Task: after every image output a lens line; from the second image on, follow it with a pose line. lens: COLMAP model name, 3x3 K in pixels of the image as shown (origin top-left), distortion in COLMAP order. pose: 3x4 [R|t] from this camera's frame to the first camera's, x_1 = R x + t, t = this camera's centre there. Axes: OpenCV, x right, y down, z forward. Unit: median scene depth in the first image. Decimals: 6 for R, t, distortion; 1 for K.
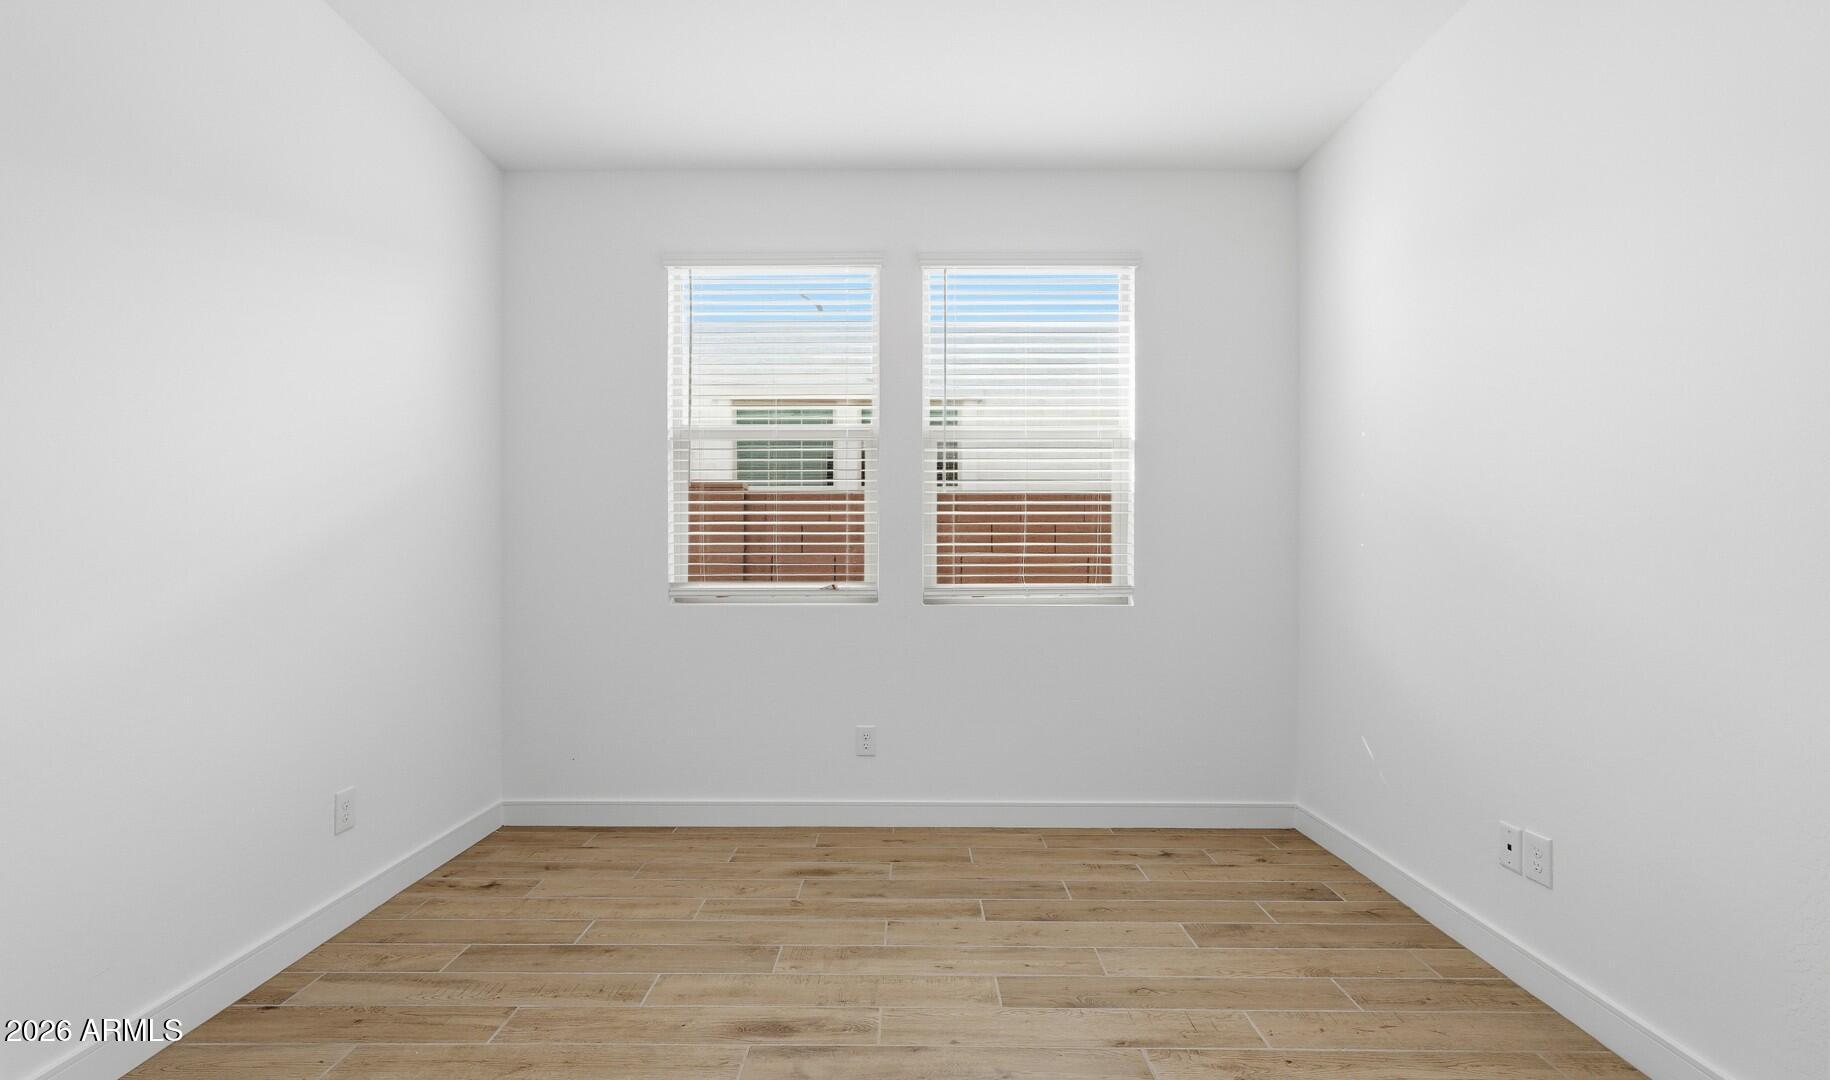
lens RADIAL K [[781.7, 0, 910.6], [0, 781.7, 550.8], [0, 0, 1]] dist [-0.001416, 0.001049]
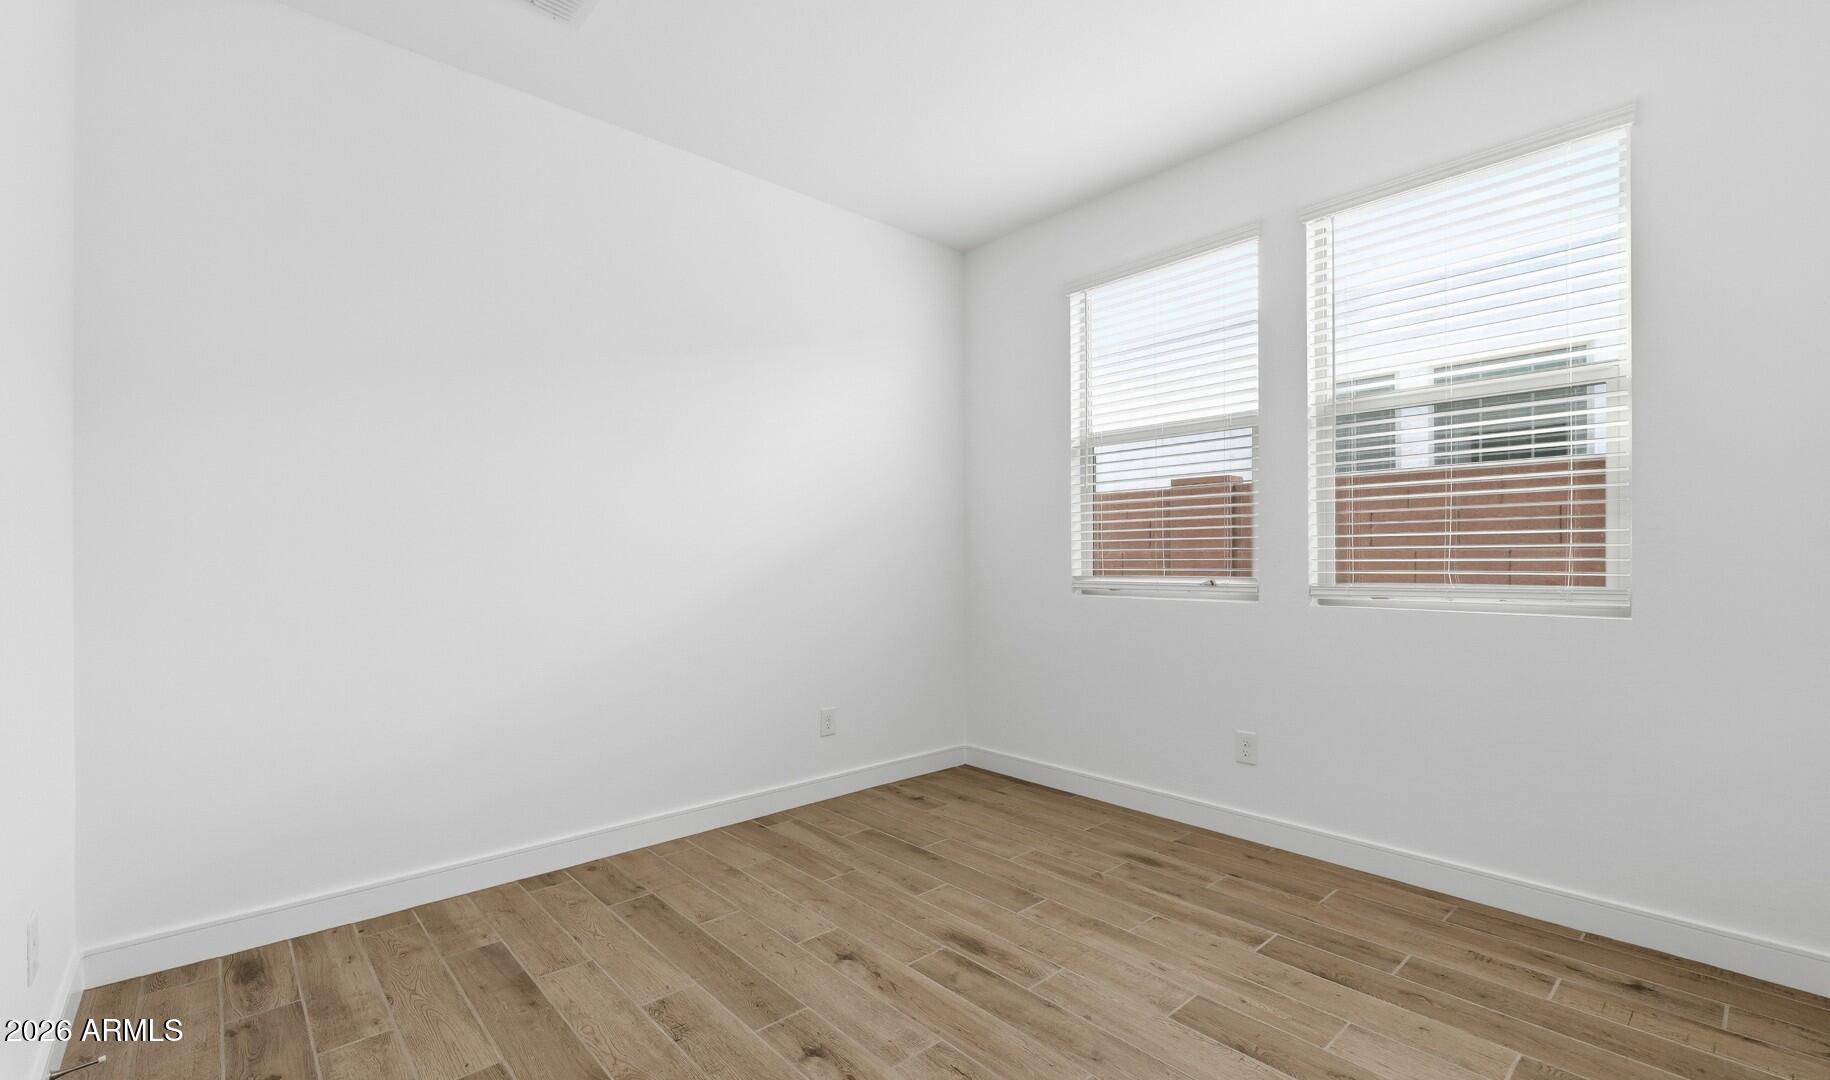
lens RADIAL K [[781.7, 0, 901.0], [0, 781.7, 548.9], [0, 0, 1]] dist [-0.001416, 0.001049]
pose [[0.670596, -0.010330, -0.741751, 0.429583], [0.010250, 0.999937, -0.004660, 0.005576], [0.741752, -0.004478, 0.670660, 0.078196]]
